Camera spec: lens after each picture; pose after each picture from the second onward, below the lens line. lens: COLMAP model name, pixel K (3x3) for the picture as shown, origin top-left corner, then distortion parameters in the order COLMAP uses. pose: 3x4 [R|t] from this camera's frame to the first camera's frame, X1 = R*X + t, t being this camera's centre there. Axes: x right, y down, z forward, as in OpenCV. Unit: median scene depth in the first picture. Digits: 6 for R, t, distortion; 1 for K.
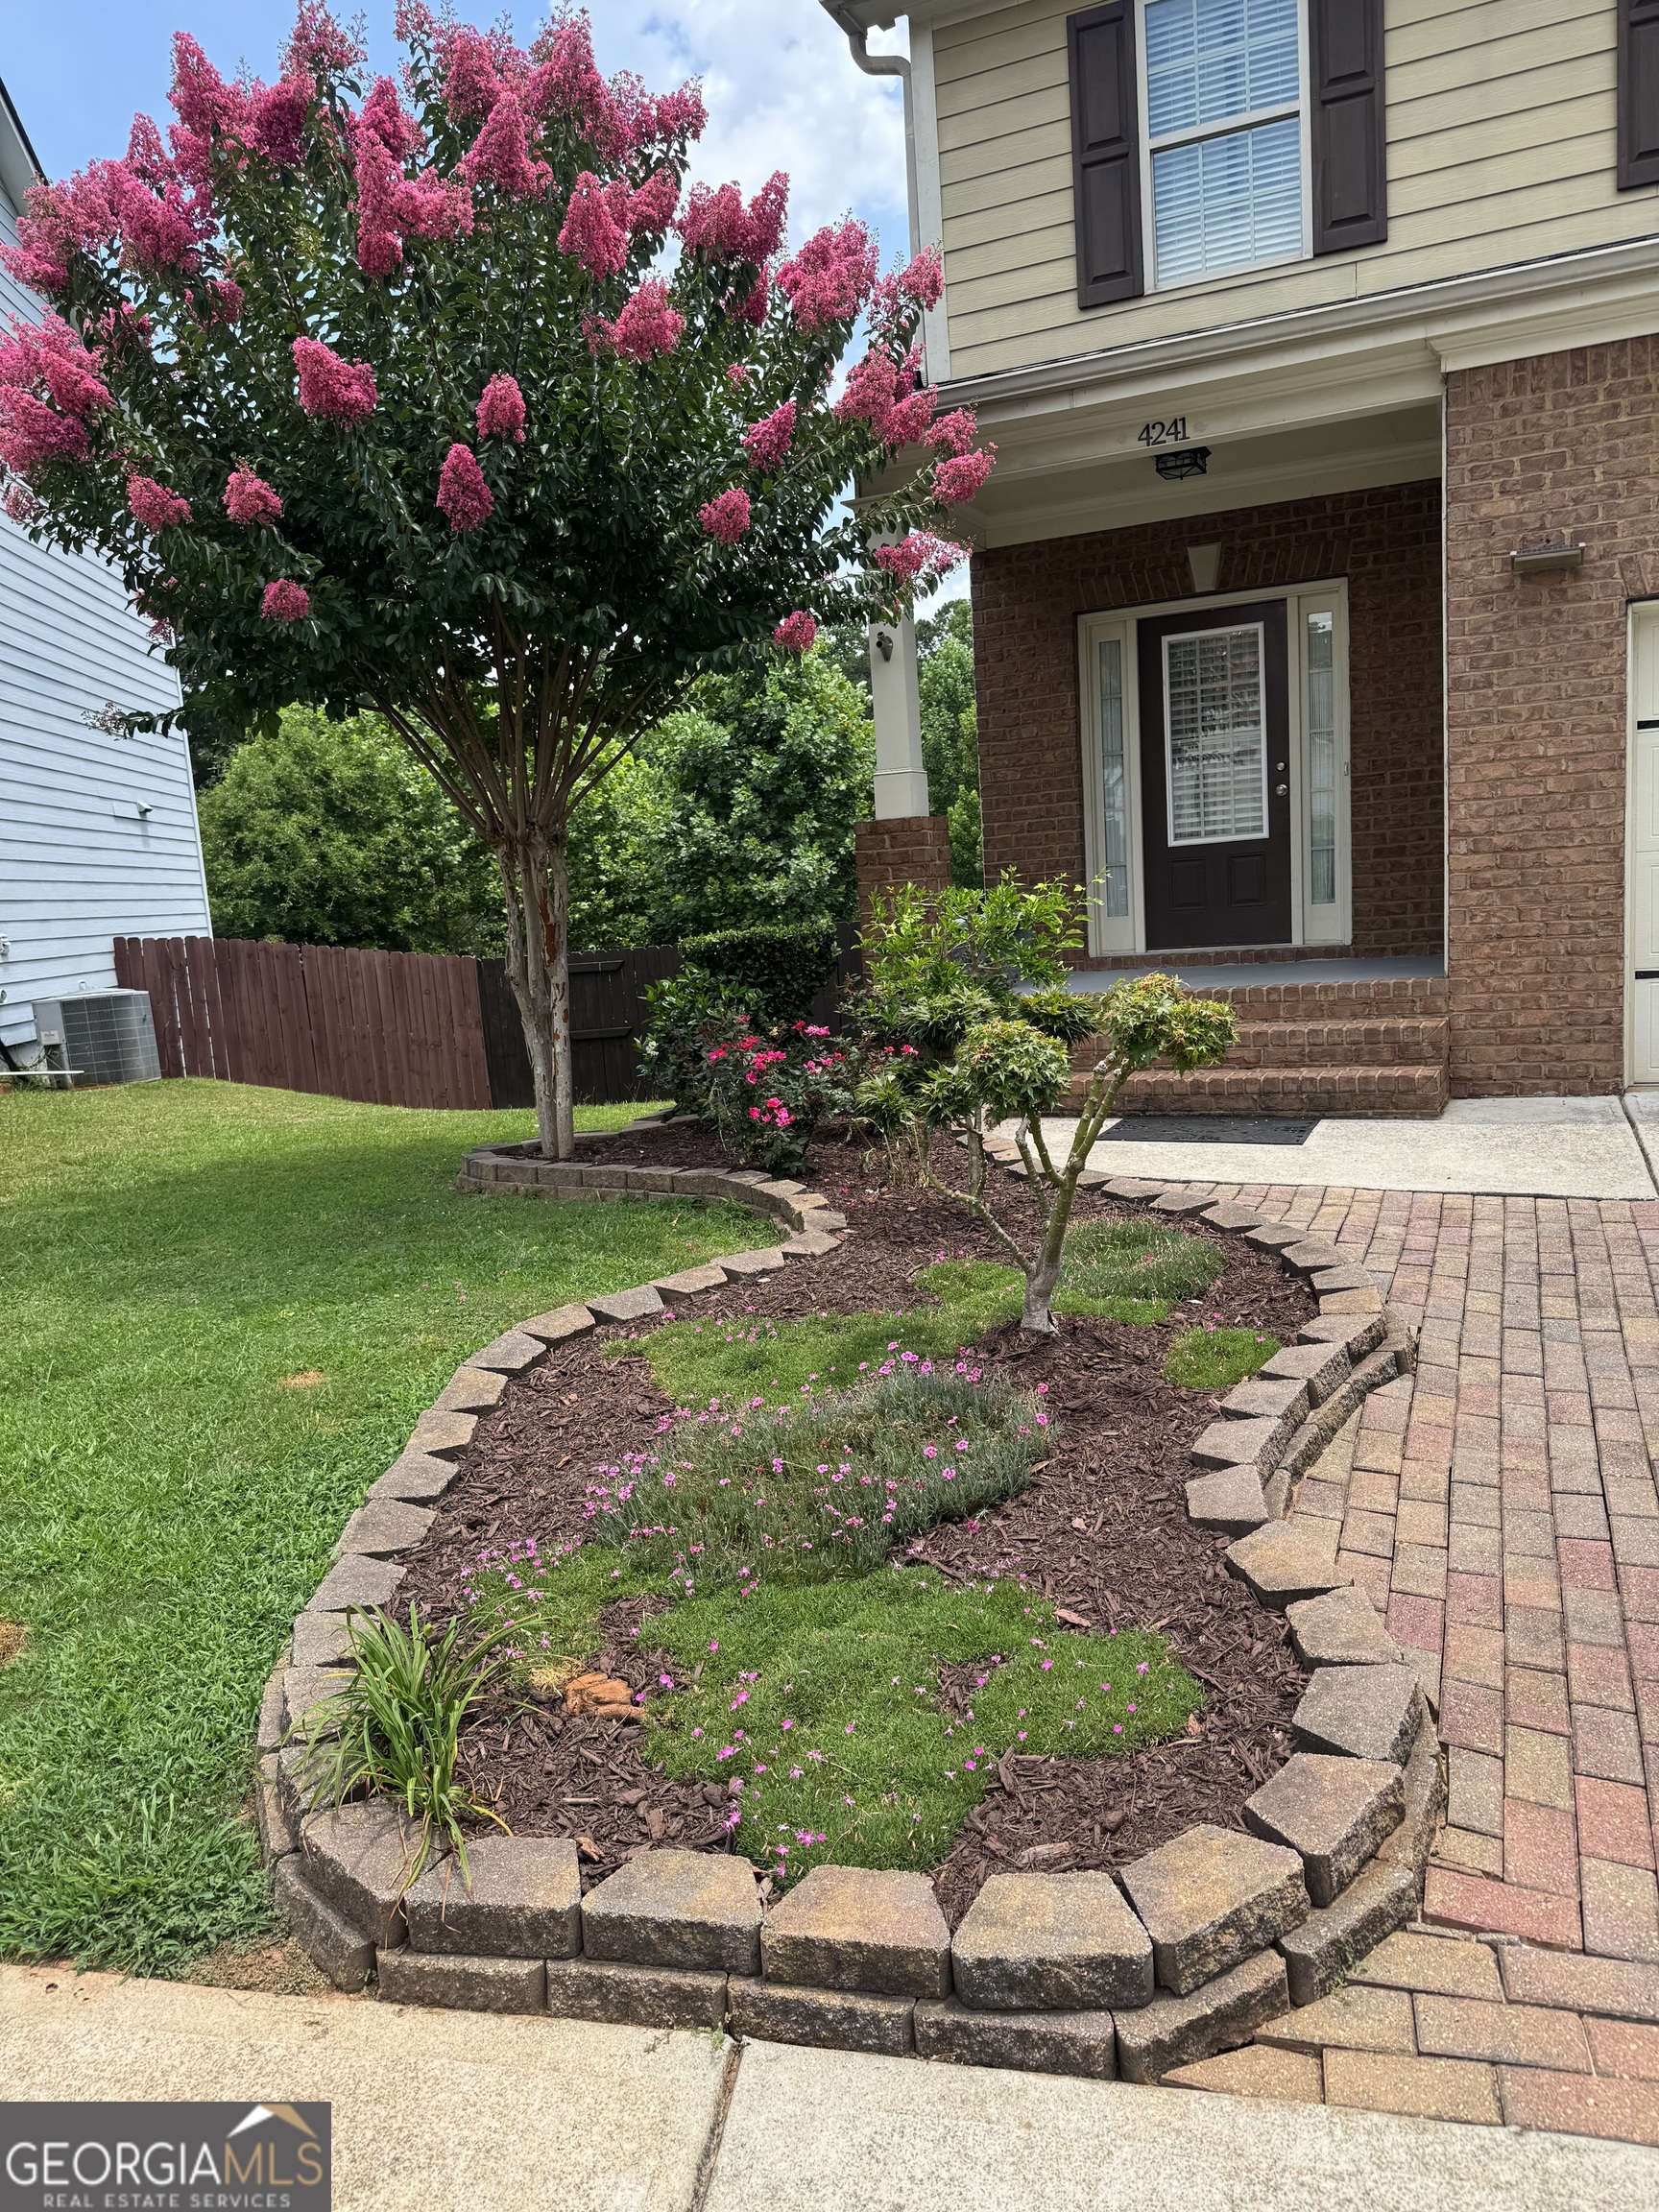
lens RADIAL K [[1528.7, 0, 829.0], [0, 1528.7, 1107.2], [0, 0, 1]] dist [0.010849, 0.000375]
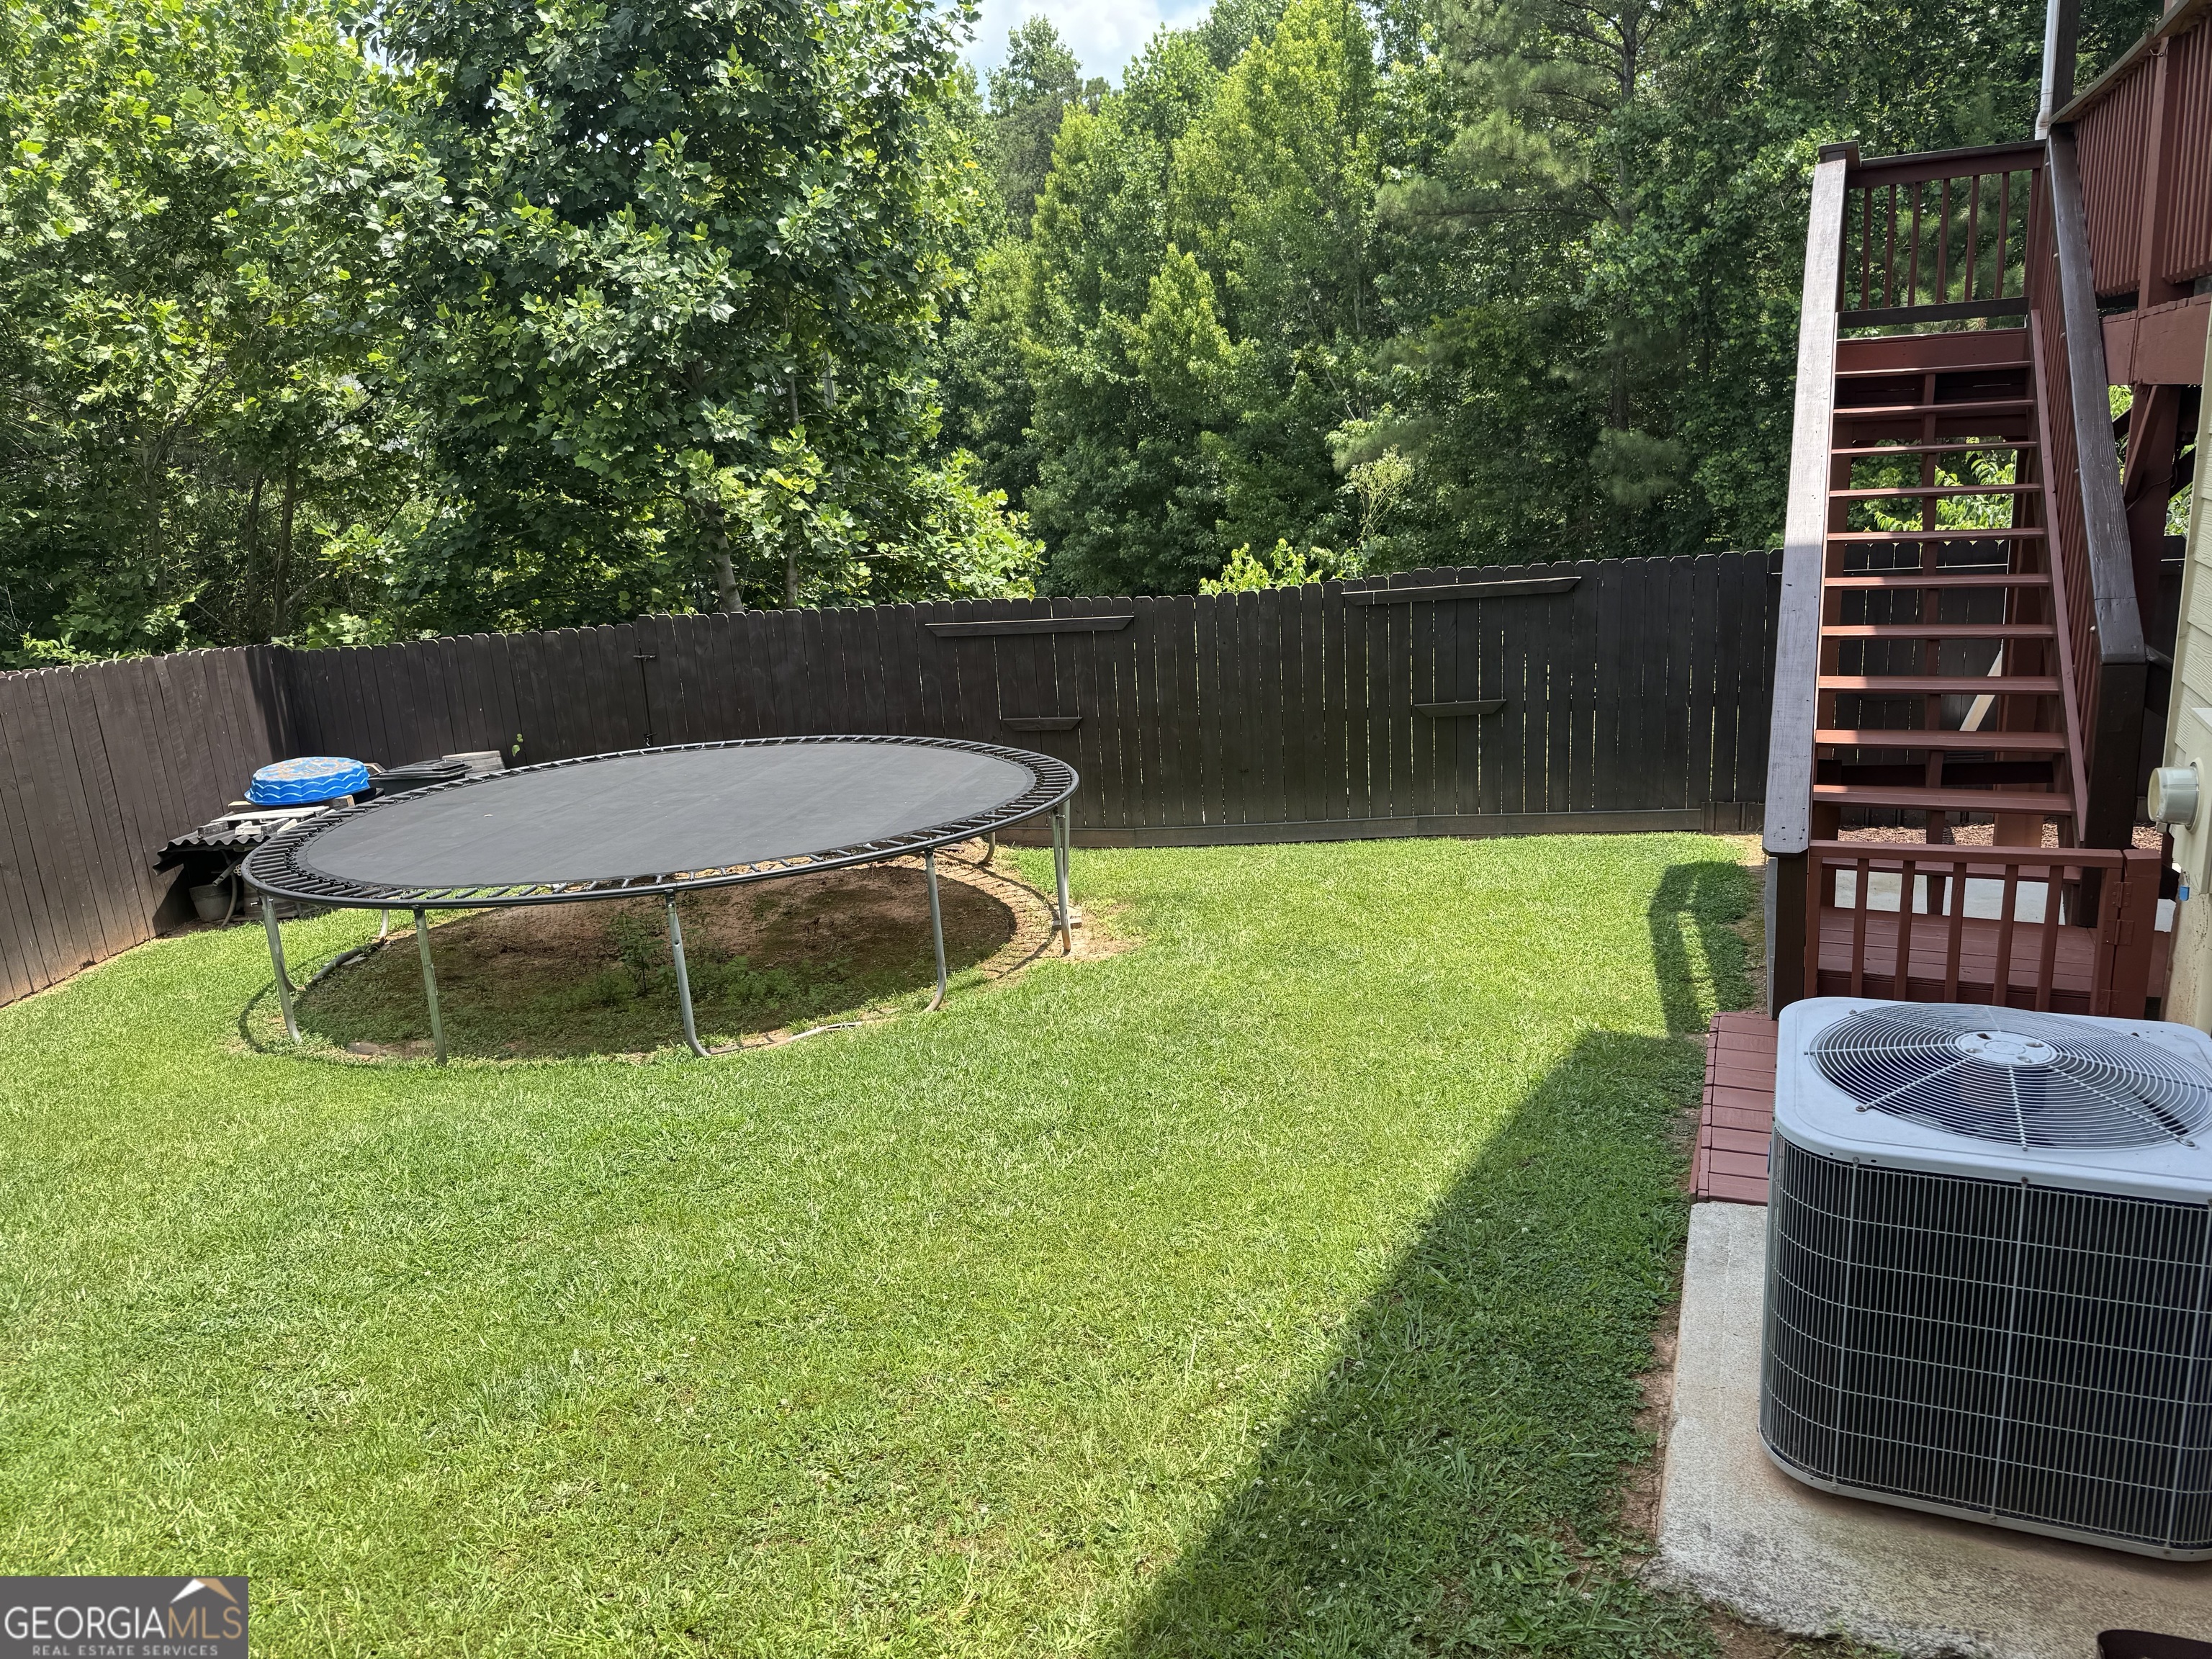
lens RADIAL K [[1528.7, 0, 1108.4], [0, 1528.7, 829.9], [0, 0, 1]] dist [0.010849, 0.000375]
pose [[0.999957, 0.004624, 0.007986, 0.099319], [-0.005476, 0.993891, 0.110234, -0.053875], [-0.007427, -0.110273, 0.993874, 0.554858]]
